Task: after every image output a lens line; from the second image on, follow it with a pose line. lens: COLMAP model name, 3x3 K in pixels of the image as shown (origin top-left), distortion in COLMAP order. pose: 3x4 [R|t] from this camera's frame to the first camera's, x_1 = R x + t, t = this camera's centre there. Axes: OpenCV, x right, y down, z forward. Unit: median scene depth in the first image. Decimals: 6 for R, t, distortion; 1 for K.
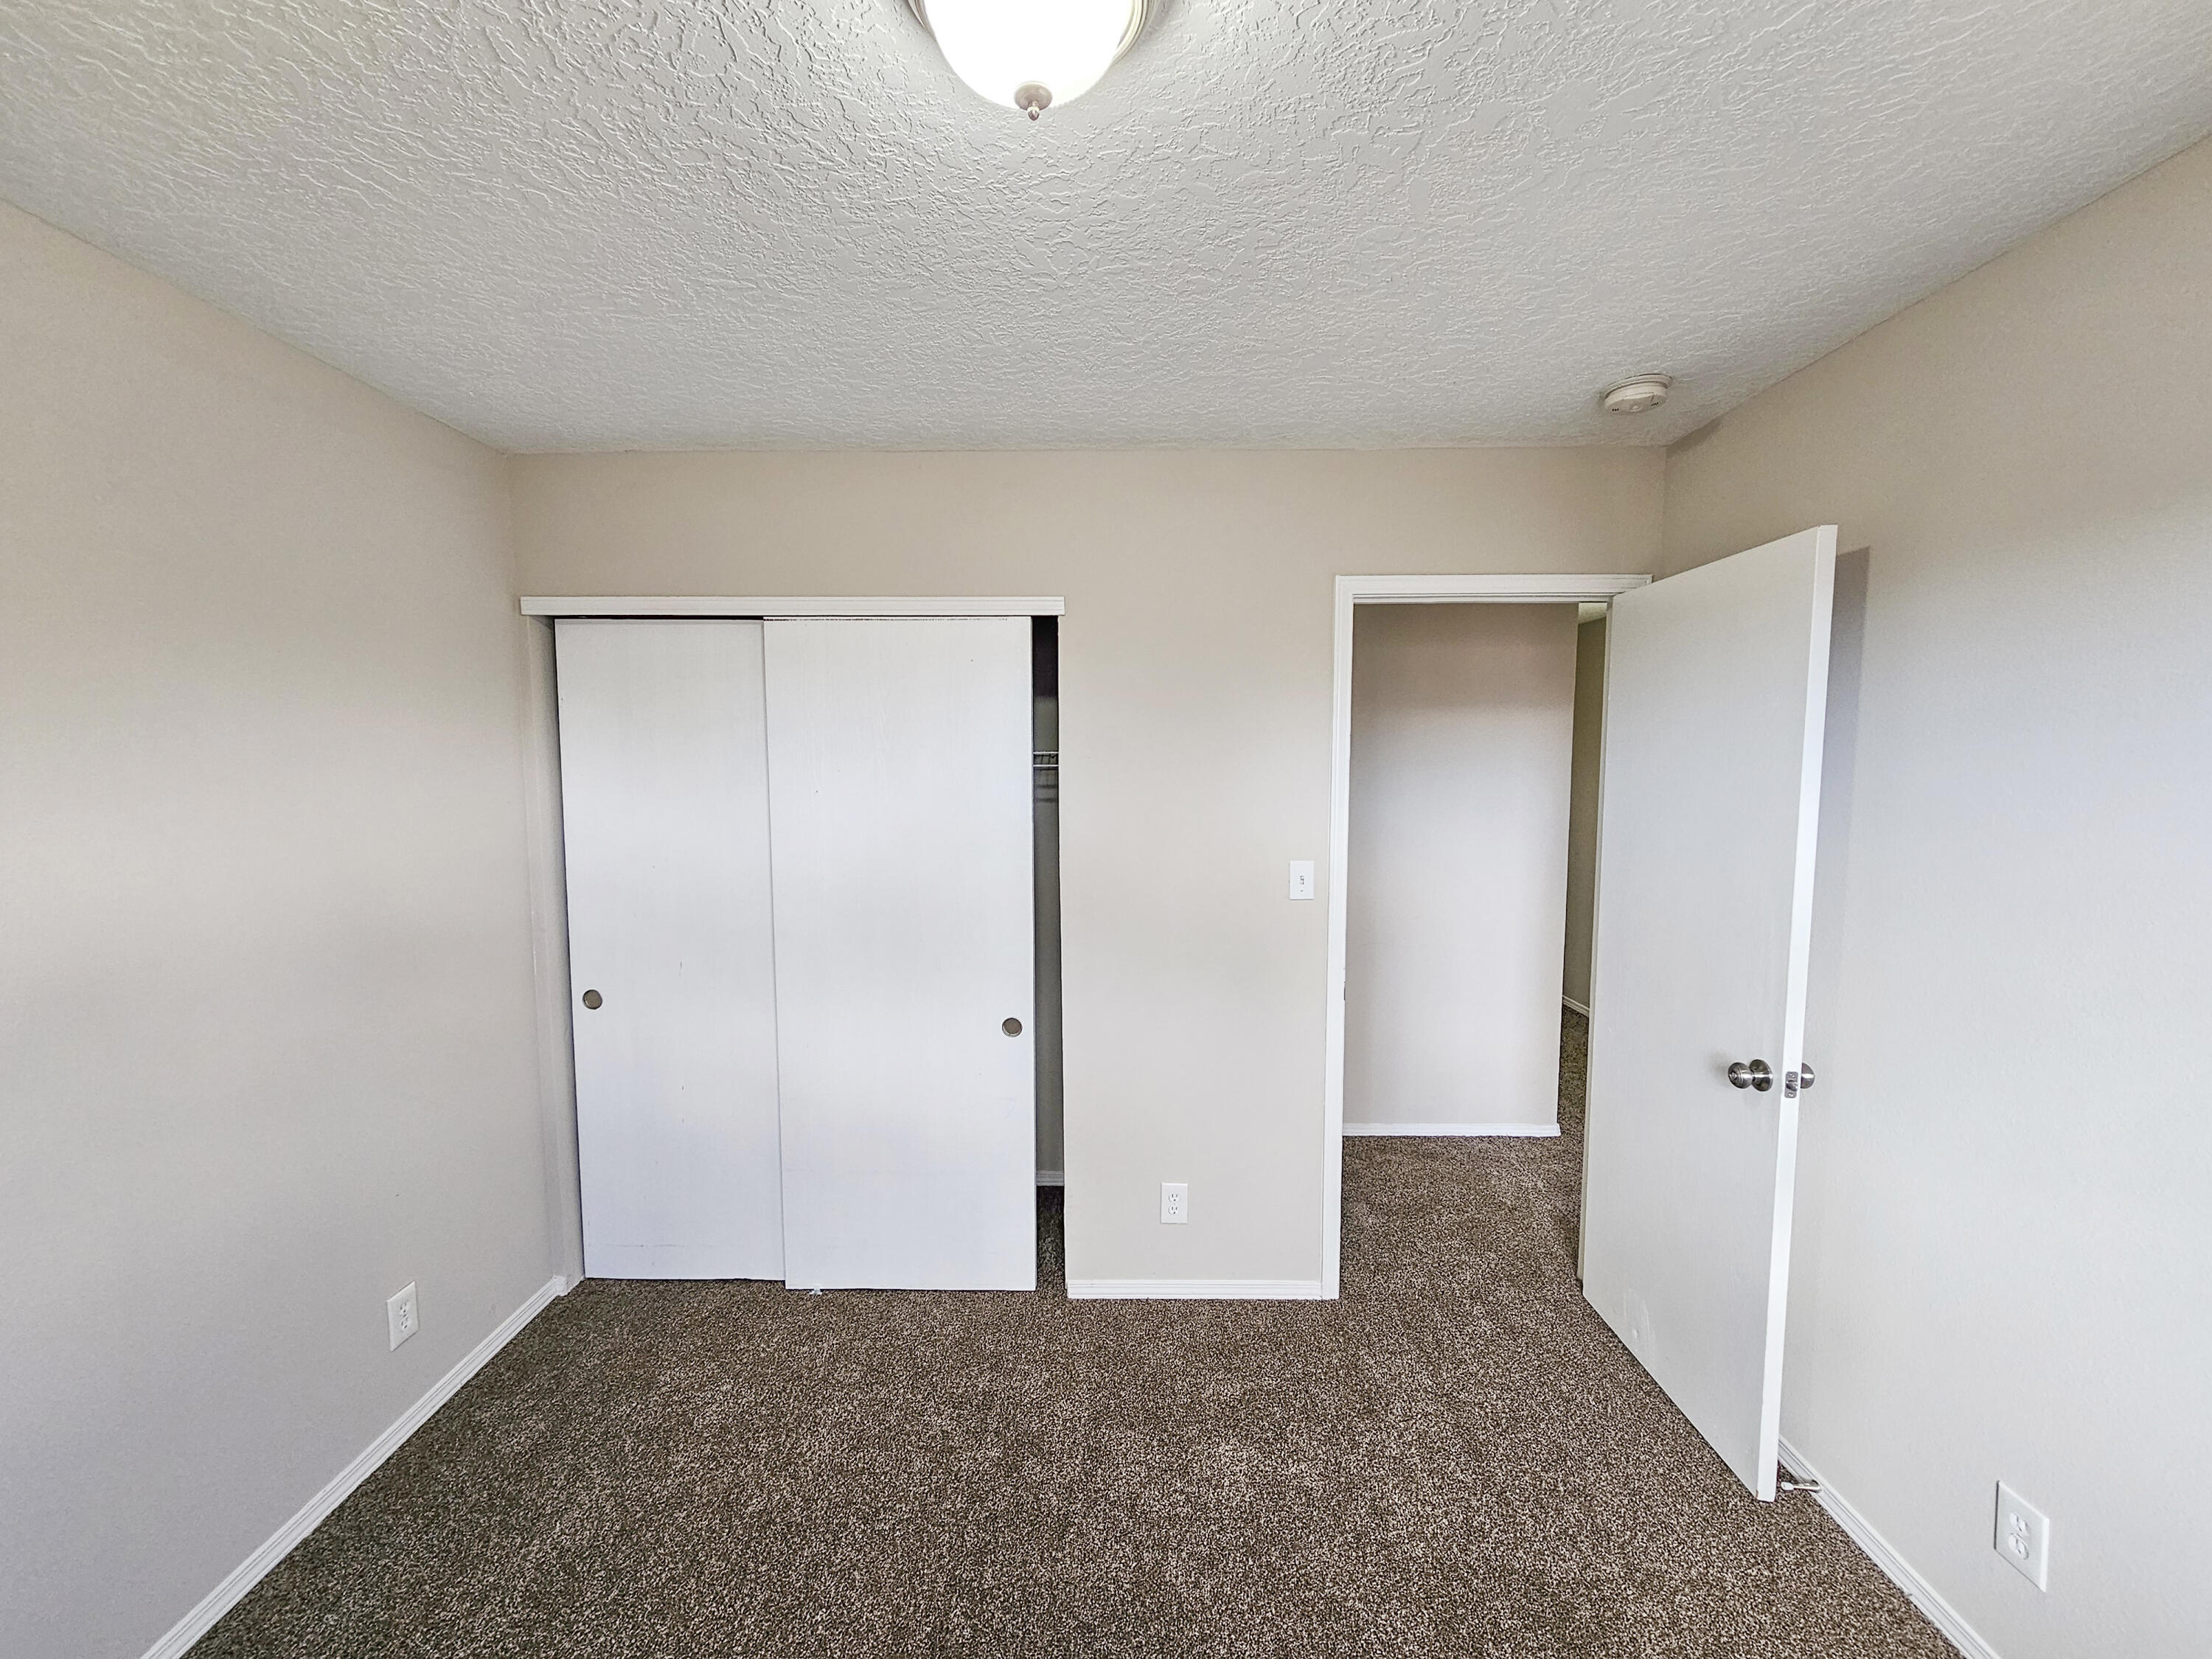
lens RADIAL K [[884.3, 0, 1102.4], [0, 884.3, 832.5], [0, 0, 1]] dist [-0.000956, 0.000325]
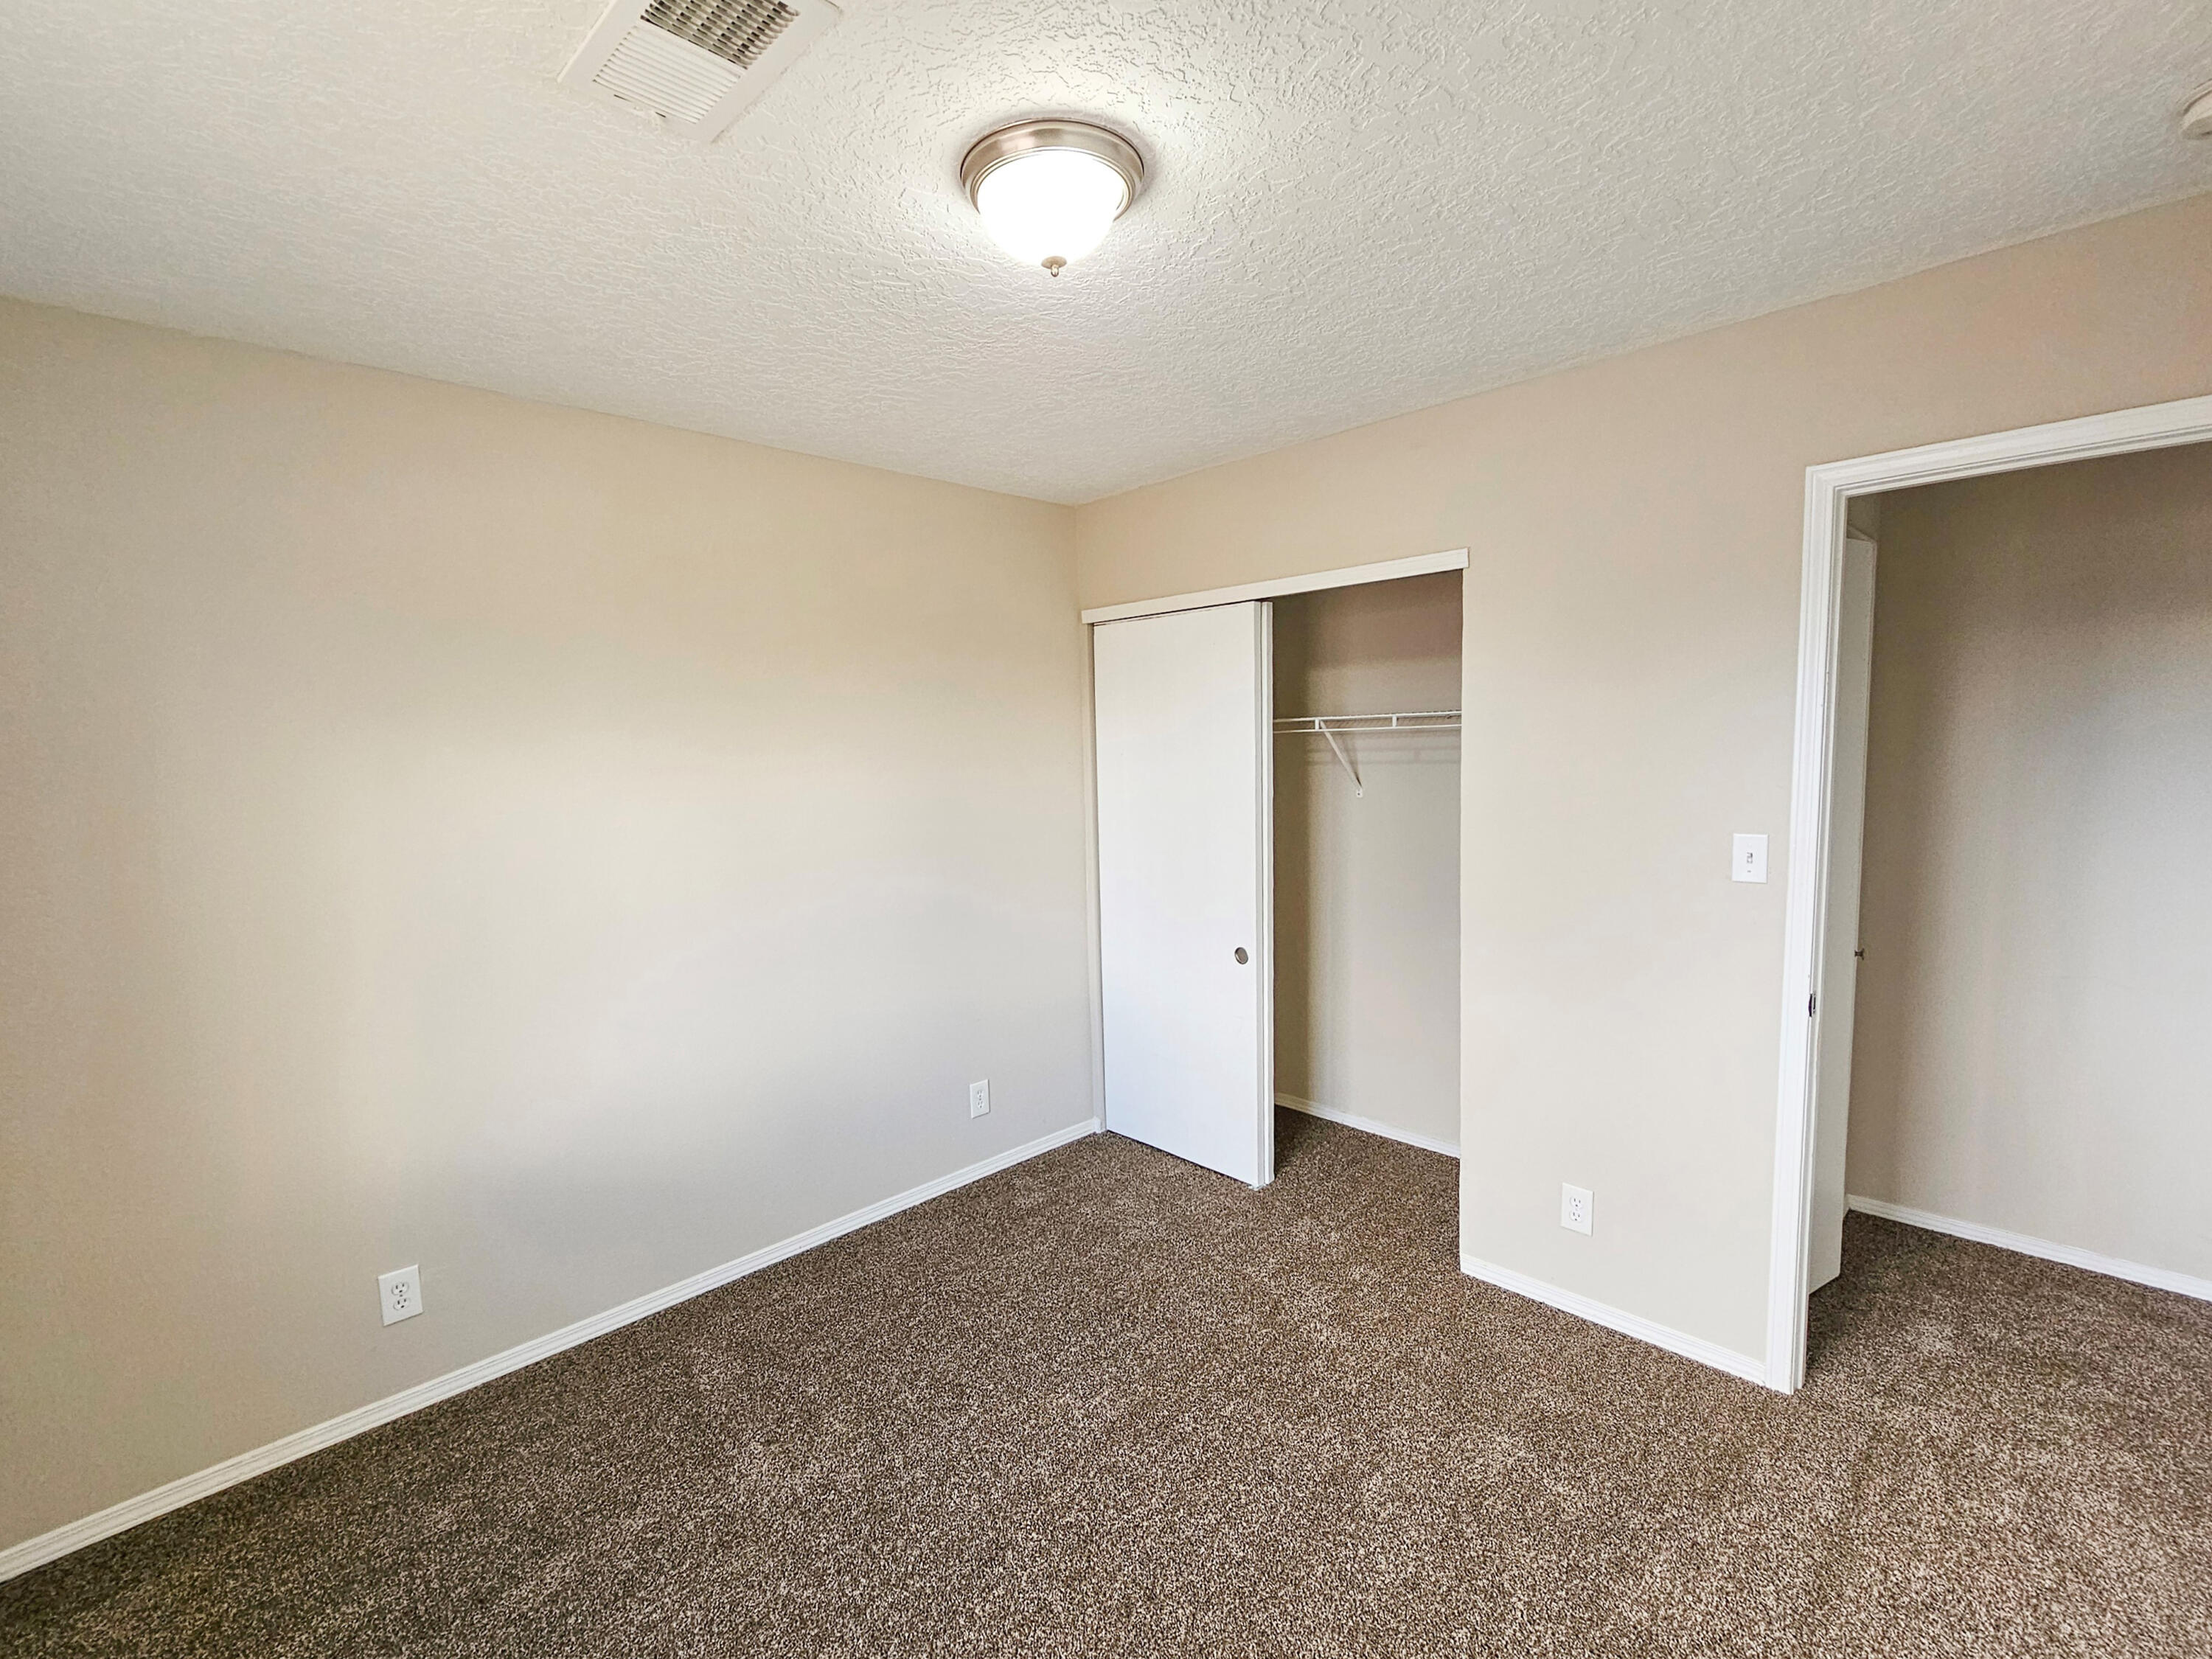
lens RADIAL K [[947.3, 0, 1106.0], [0, 947.3, 829.5], [0, 0, 1]] dist [0.001363, 0.000134]
pose [[0.720750, 0.046101, -0.691660, 0.426323], [-0.024432, 0.998856, 0.041117, 0.006879], [0.692764, -0.012736, 0.721052, -0.021822]]
